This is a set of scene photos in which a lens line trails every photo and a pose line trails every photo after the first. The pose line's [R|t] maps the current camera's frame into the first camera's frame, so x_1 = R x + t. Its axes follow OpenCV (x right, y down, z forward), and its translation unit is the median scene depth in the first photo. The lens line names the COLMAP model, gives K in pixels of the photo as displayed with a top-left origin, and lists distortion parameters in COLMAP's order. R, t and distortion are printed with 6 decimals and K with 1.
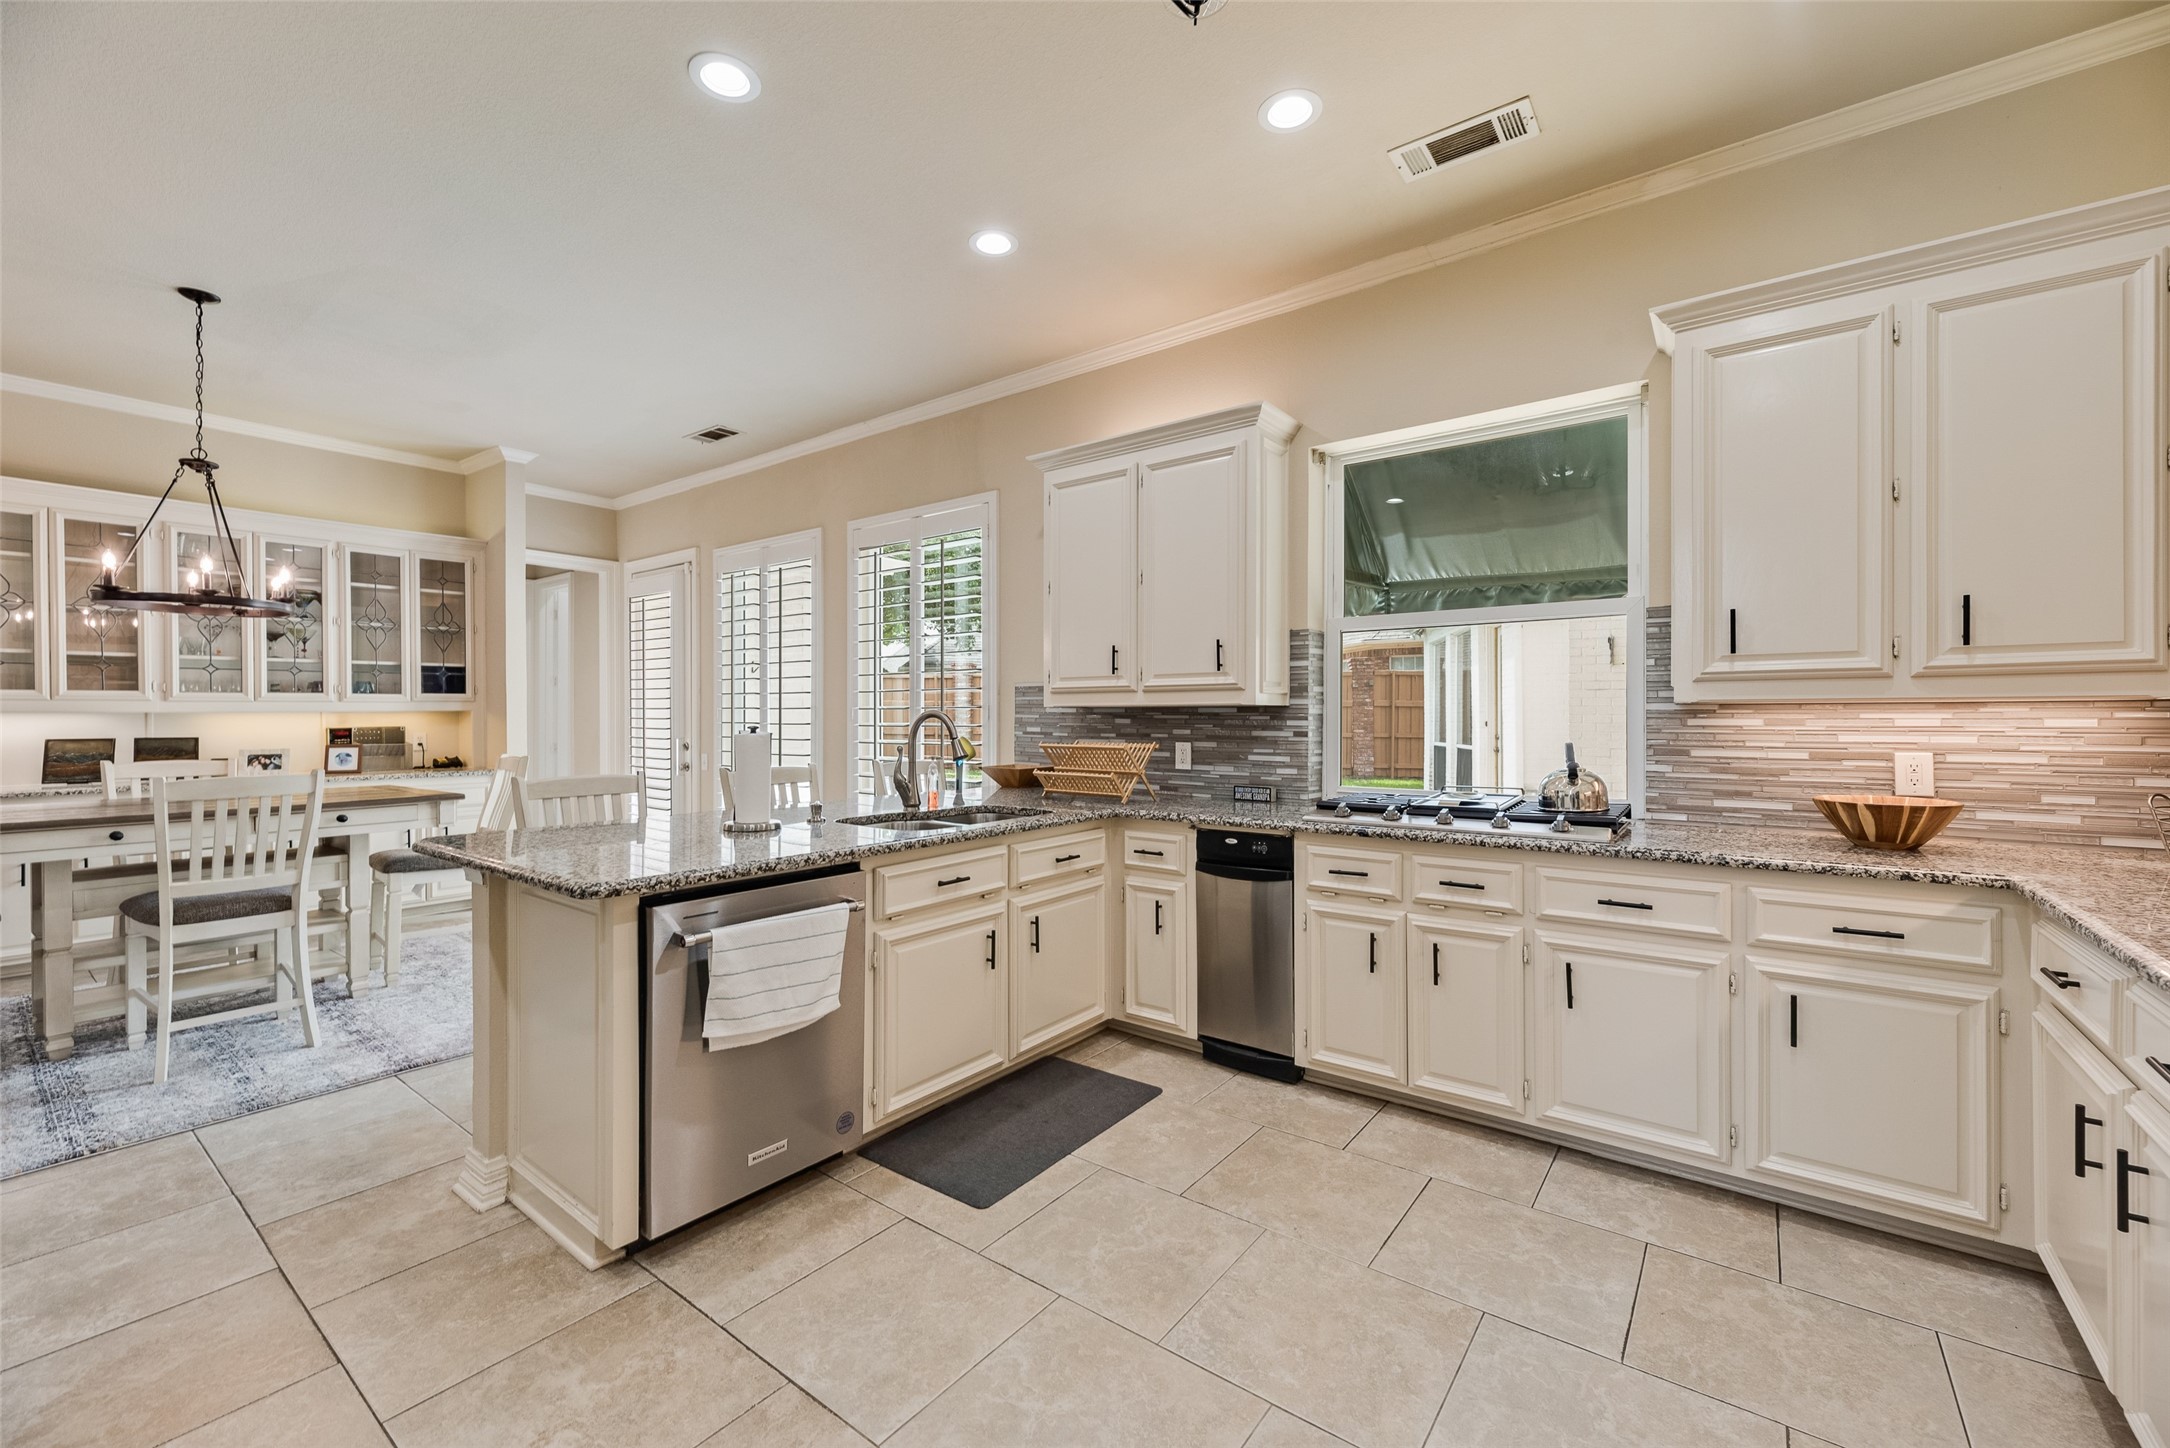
lens RADIAL K [[873.2, 0, 1088.4], [0, 873.2, 720.9], [0, 0, 1]] dist [0.002302, -0.000082]
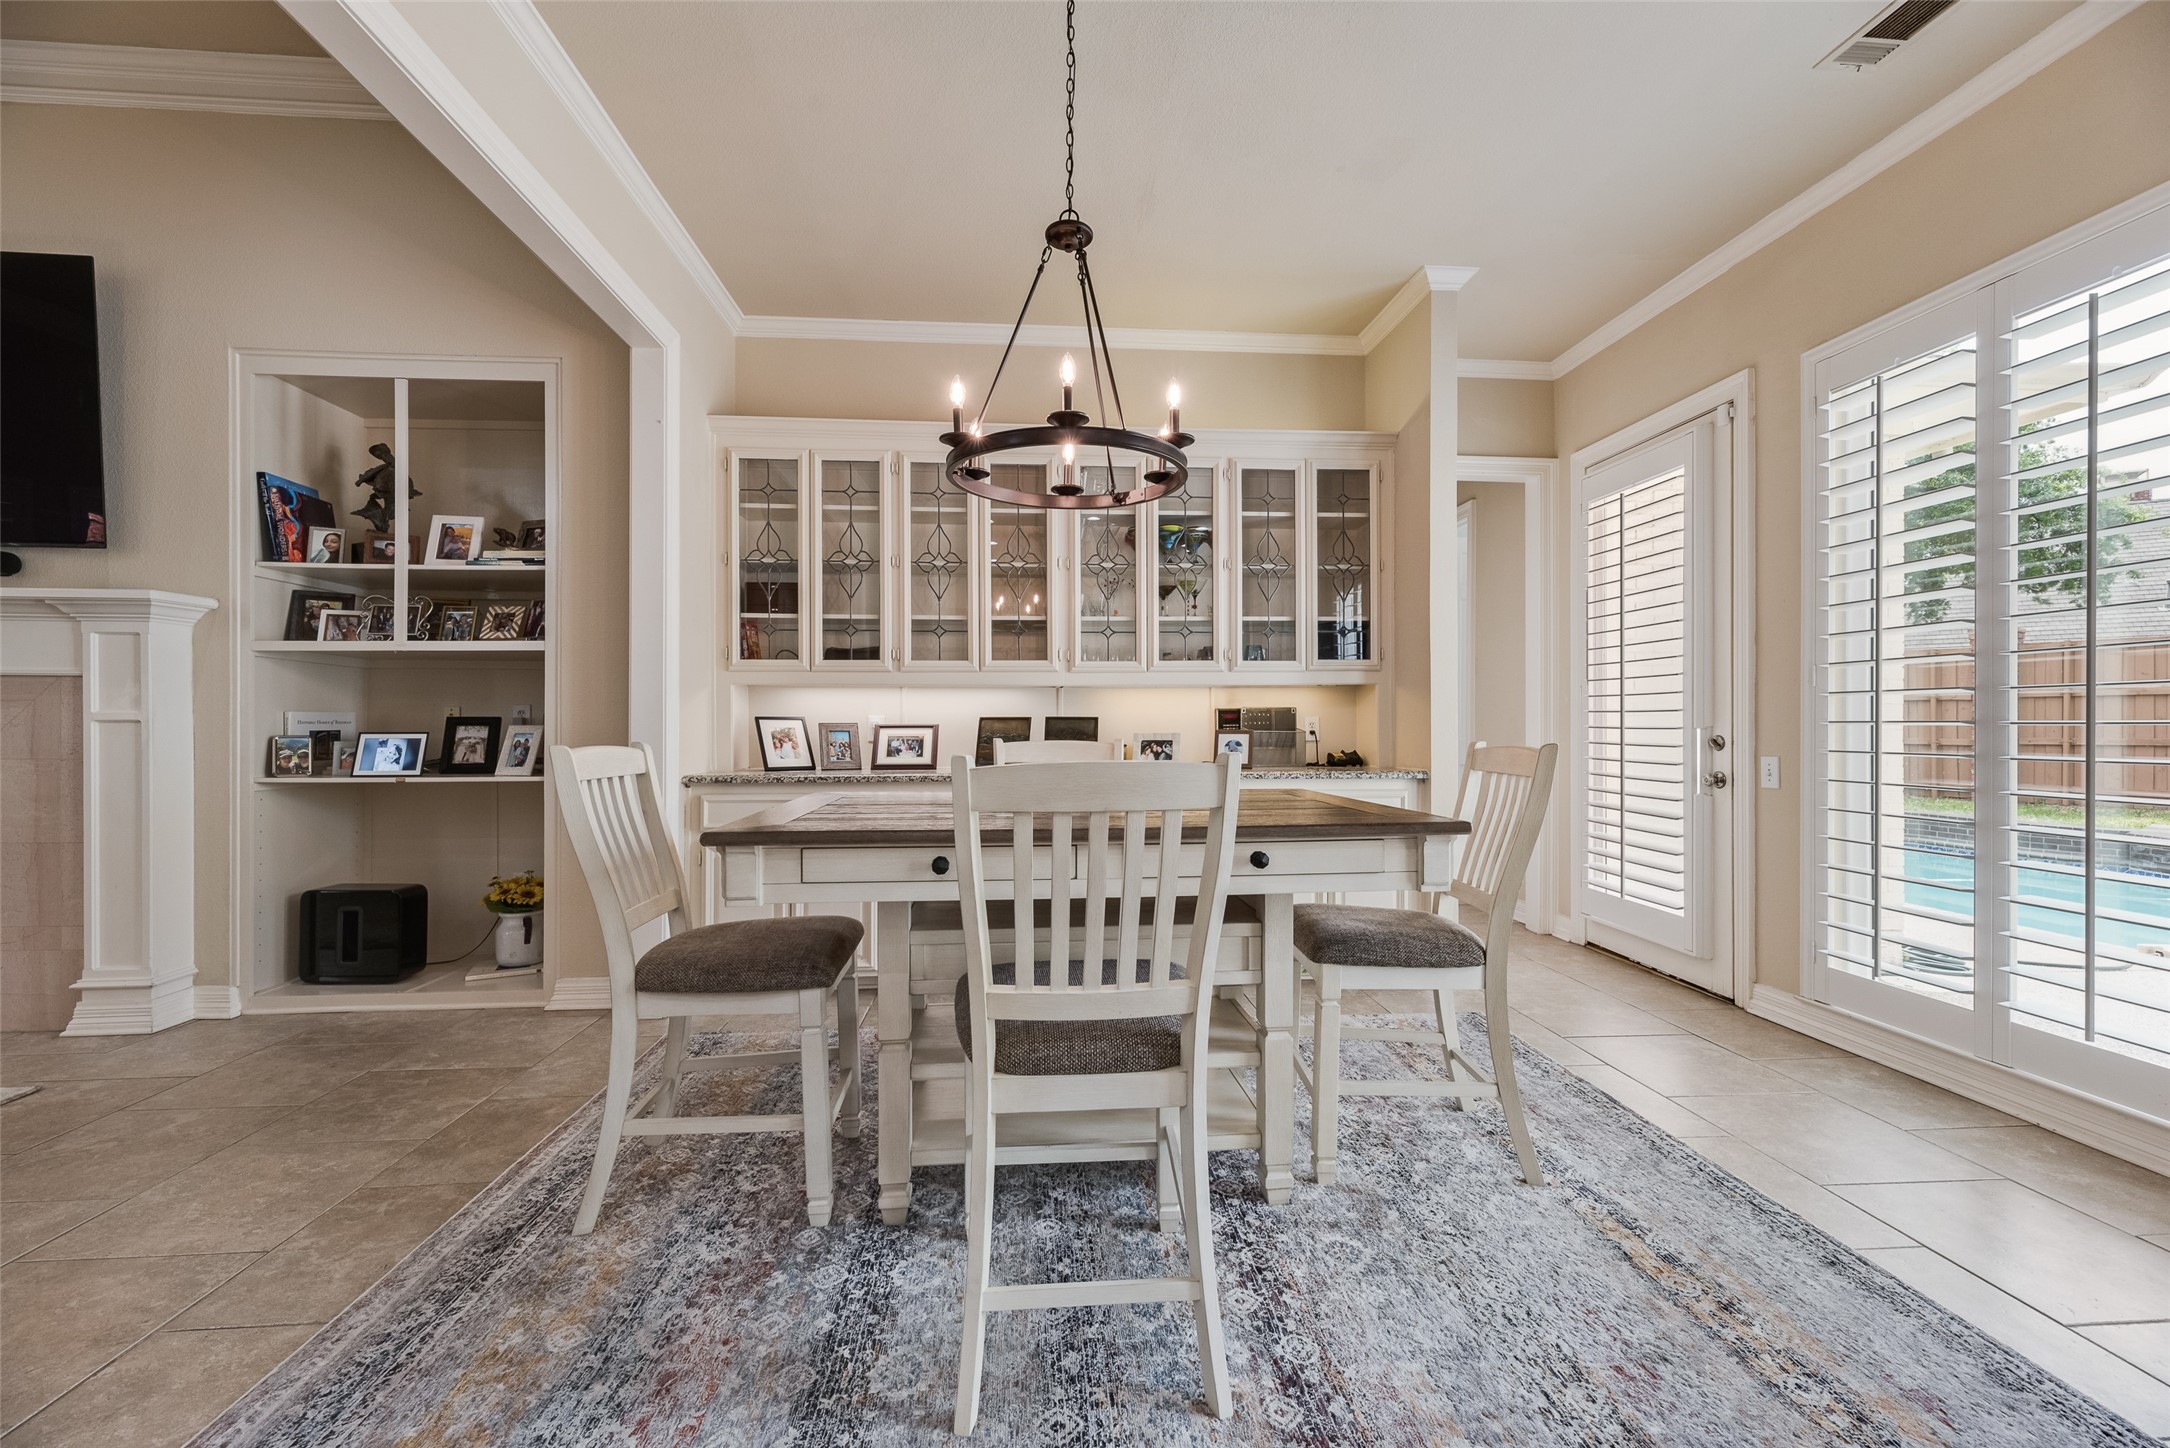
lens RADIAL K [[887.4, 0, 1085.0], [0, 887.4, 724.0], [0, 0, 1]] dist [0.000253, -0.000003]
pose [[0.662212, 0.000352, -0.749316, -0.373208], [-0.005848, 0.999972, -0.004698, 0.027205], [0.749294, 0.007493, 0.662196, 0.409137]]
